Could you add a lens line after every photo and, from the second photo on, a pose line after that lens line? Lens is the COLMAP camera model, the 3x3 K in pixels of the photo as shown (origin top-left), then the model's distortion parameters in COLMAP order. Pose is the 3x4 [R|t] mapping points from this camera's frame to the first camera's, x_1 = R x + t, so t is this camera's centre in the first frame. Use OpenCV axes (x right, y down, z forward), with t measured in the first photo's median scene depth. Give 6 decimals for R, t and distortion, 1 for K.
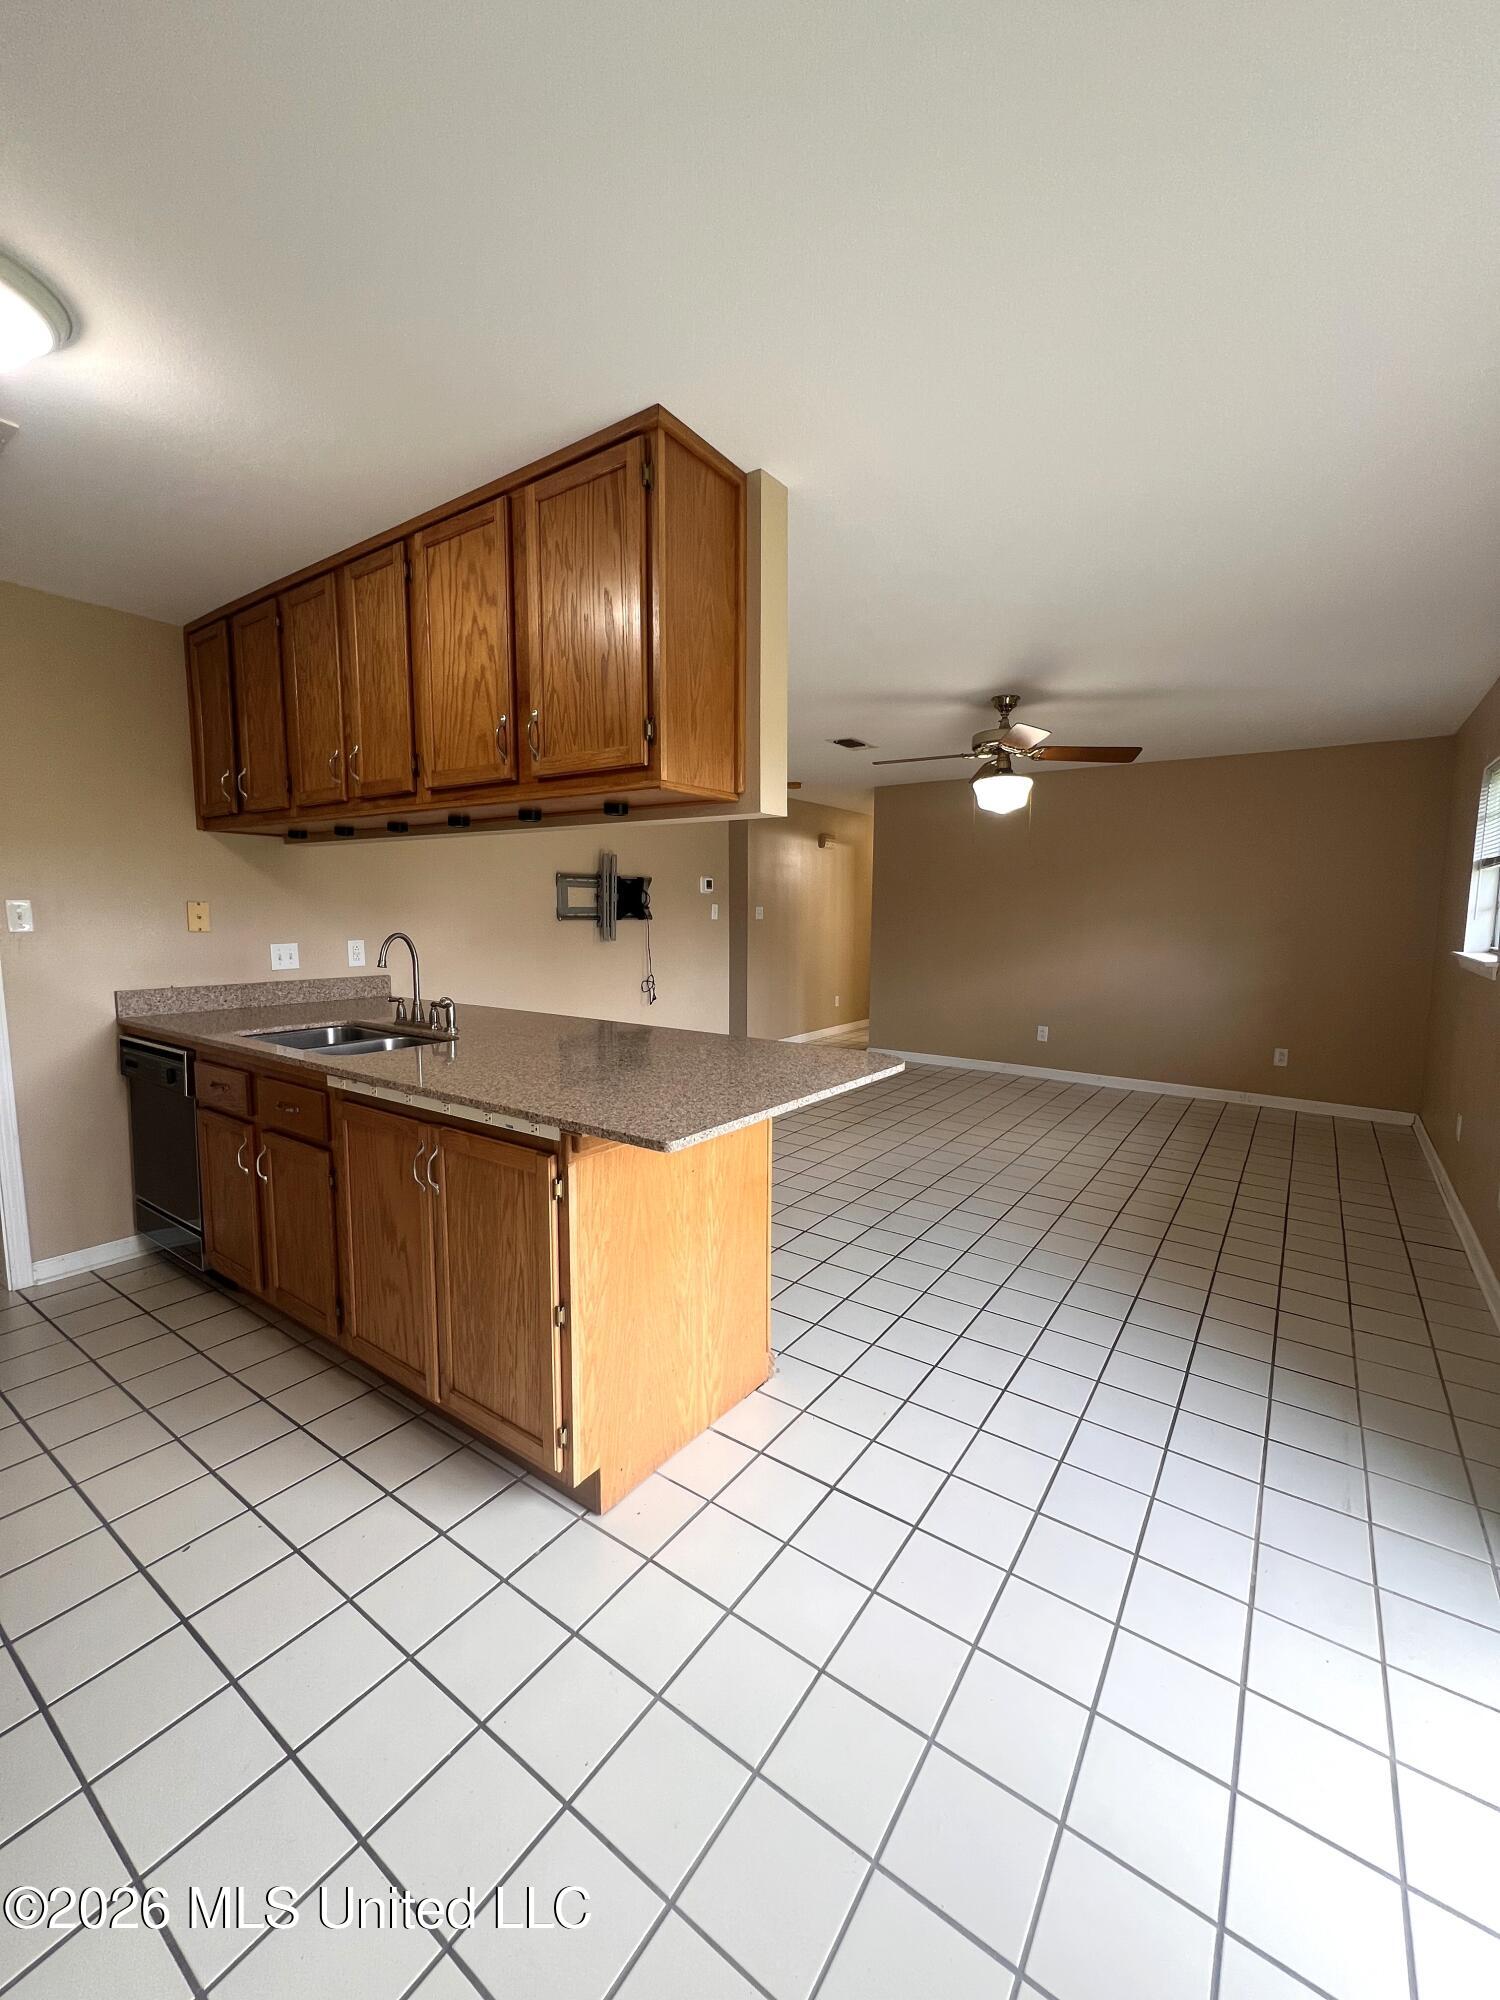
lens RADIAL K [[800.4, 0, 739.1], [0, 800.4, 1000.8], [0, 0, 1]] dist [0.002581, 0.000013]
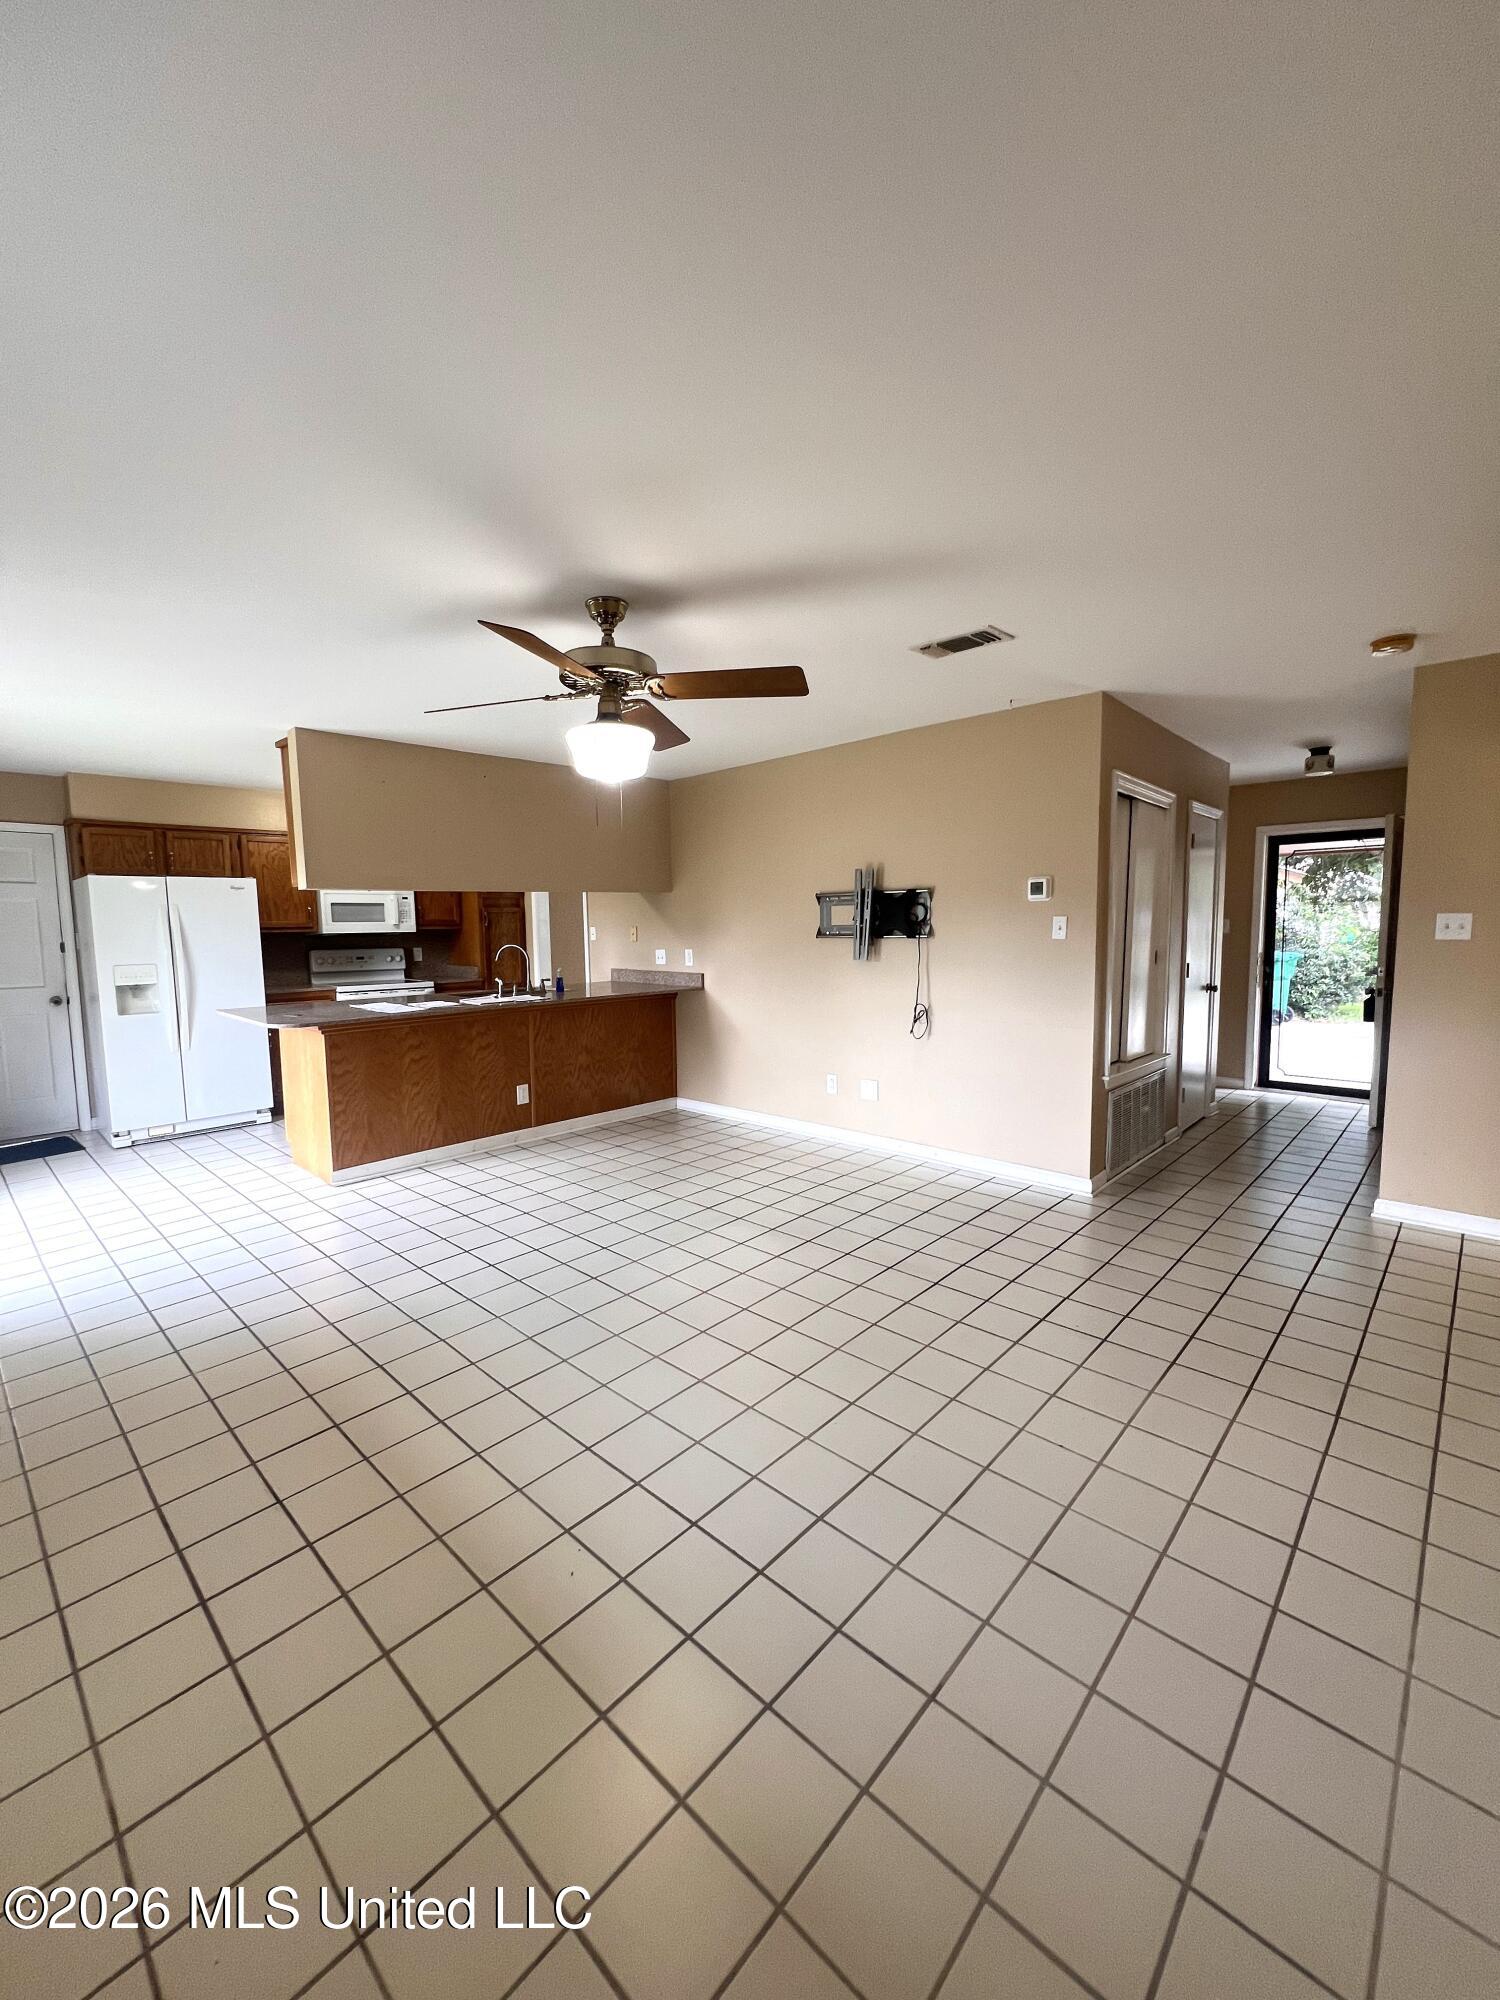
lens RADIAL K [[800.4, 0, 748.9], [0, 800.4, 1001.5], [0, 0, 1]] dist [0.002581, 0.000013]
pose [[-0.122700, 0.094262, -0.987957, 1.119480], [-0.097970, 0.989467, 0.106574, -0.160806], [0.987596, 0.109866, -0.112173, 1.380316]]
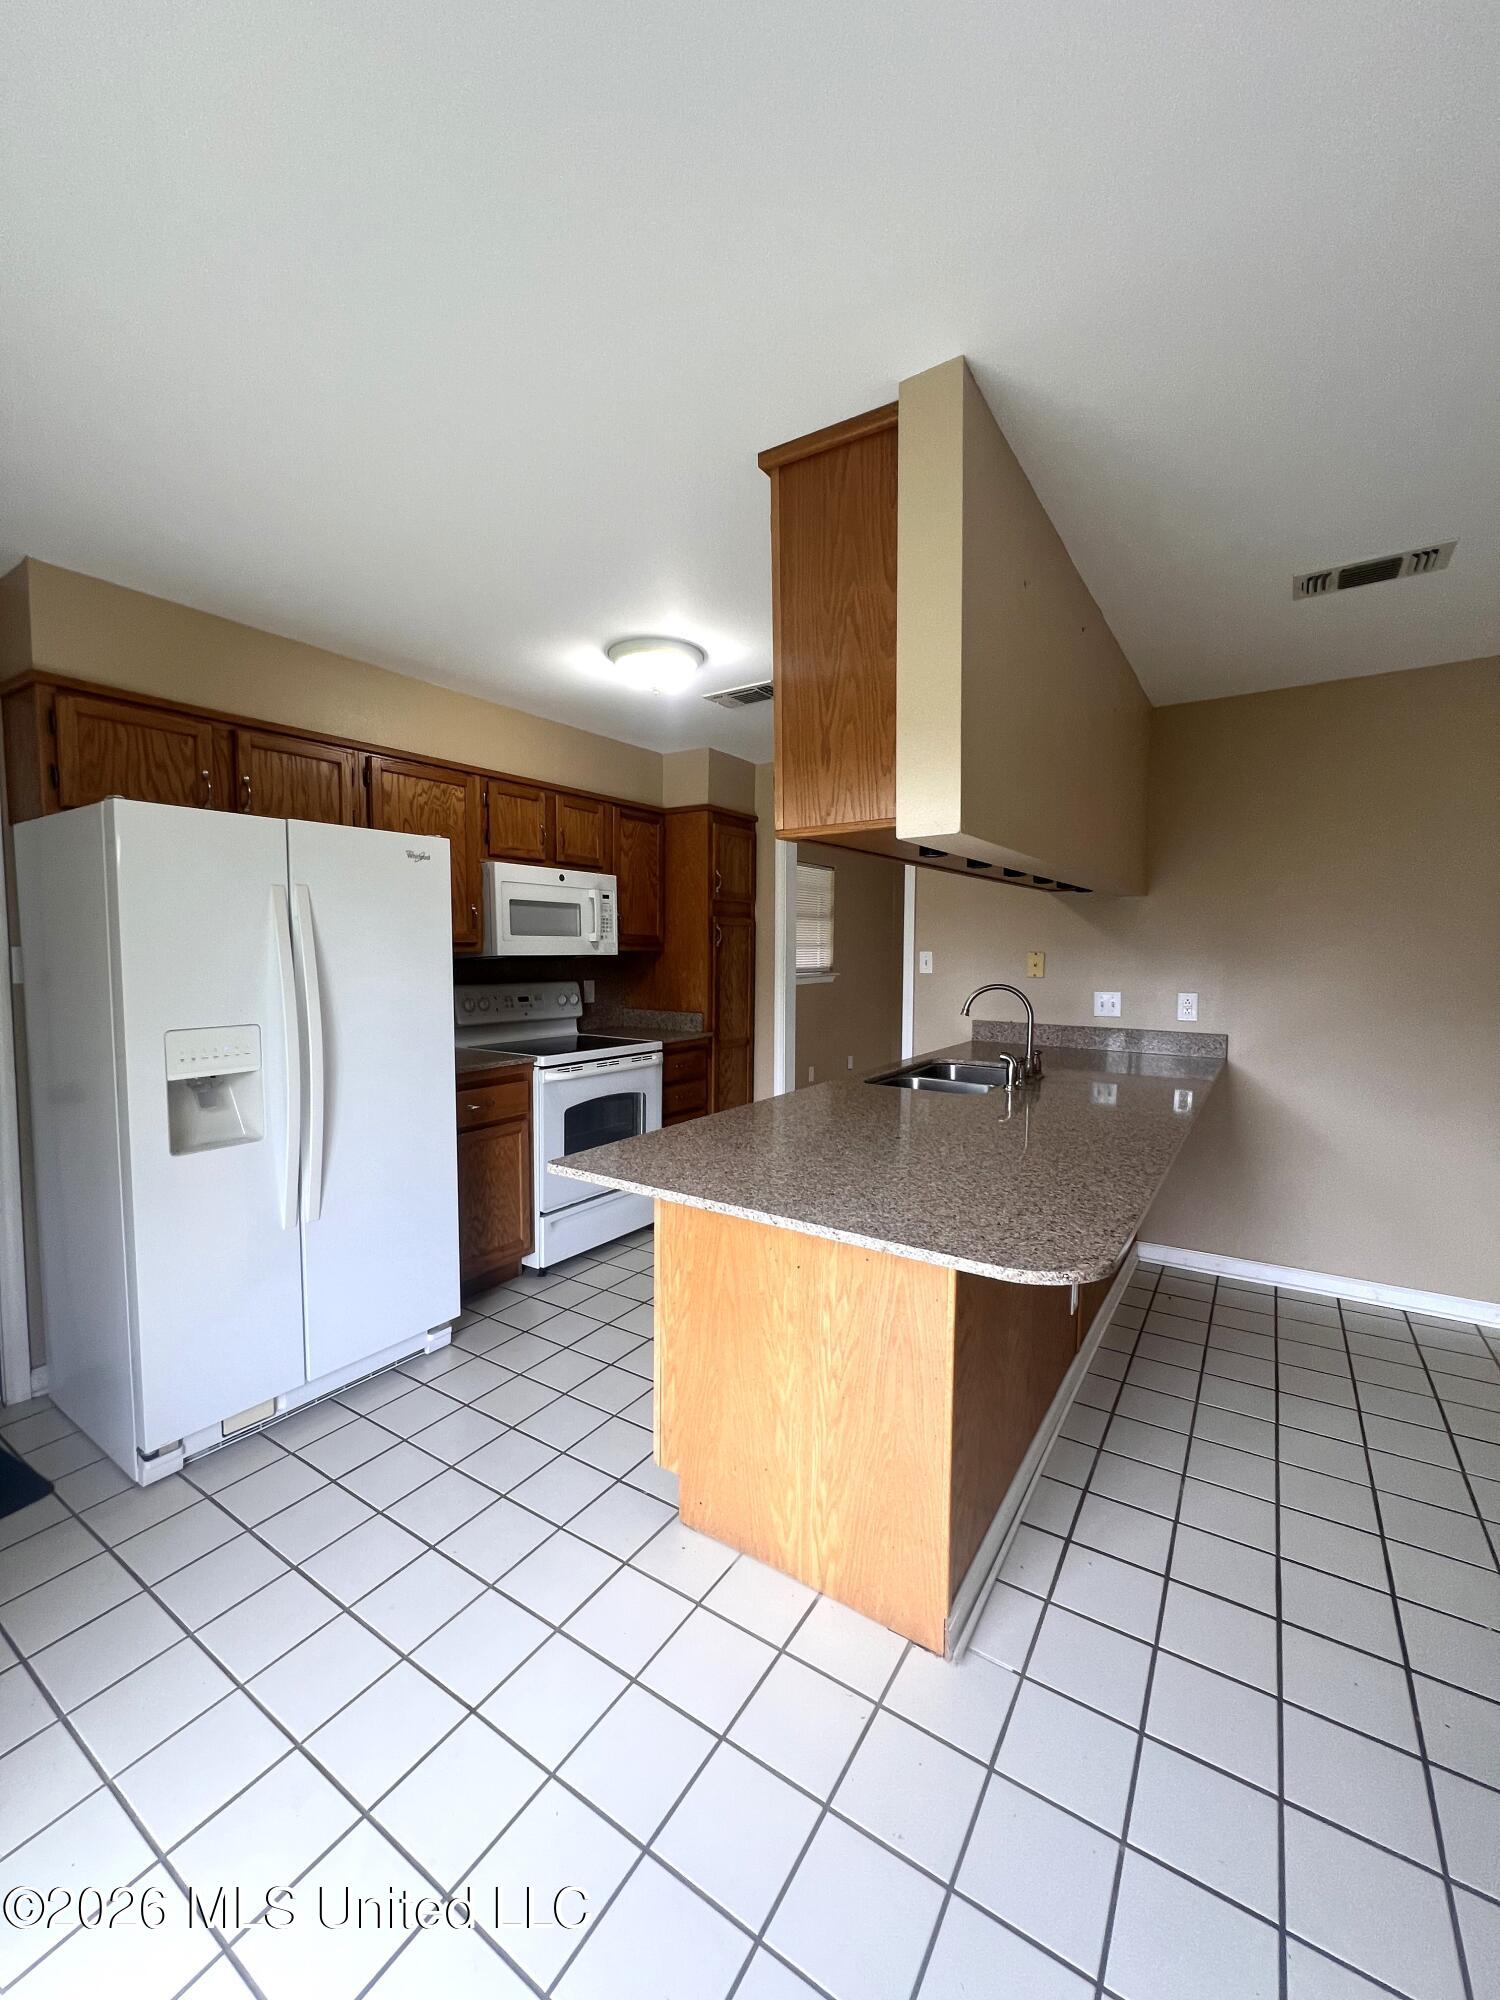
lens RADIAL K [[800.4, 0, 756.5], [0, 800.4, 1000.0], [0, 0, 1]] dist [0.002581, 0.000013]
pose [[0.058519, 0.062465, -0.996330, 0.433973], [-0.116670, 0.991629, 0.055318, -0.064254], [0.991445, 0.113005, 0.065317, 0.476903]]
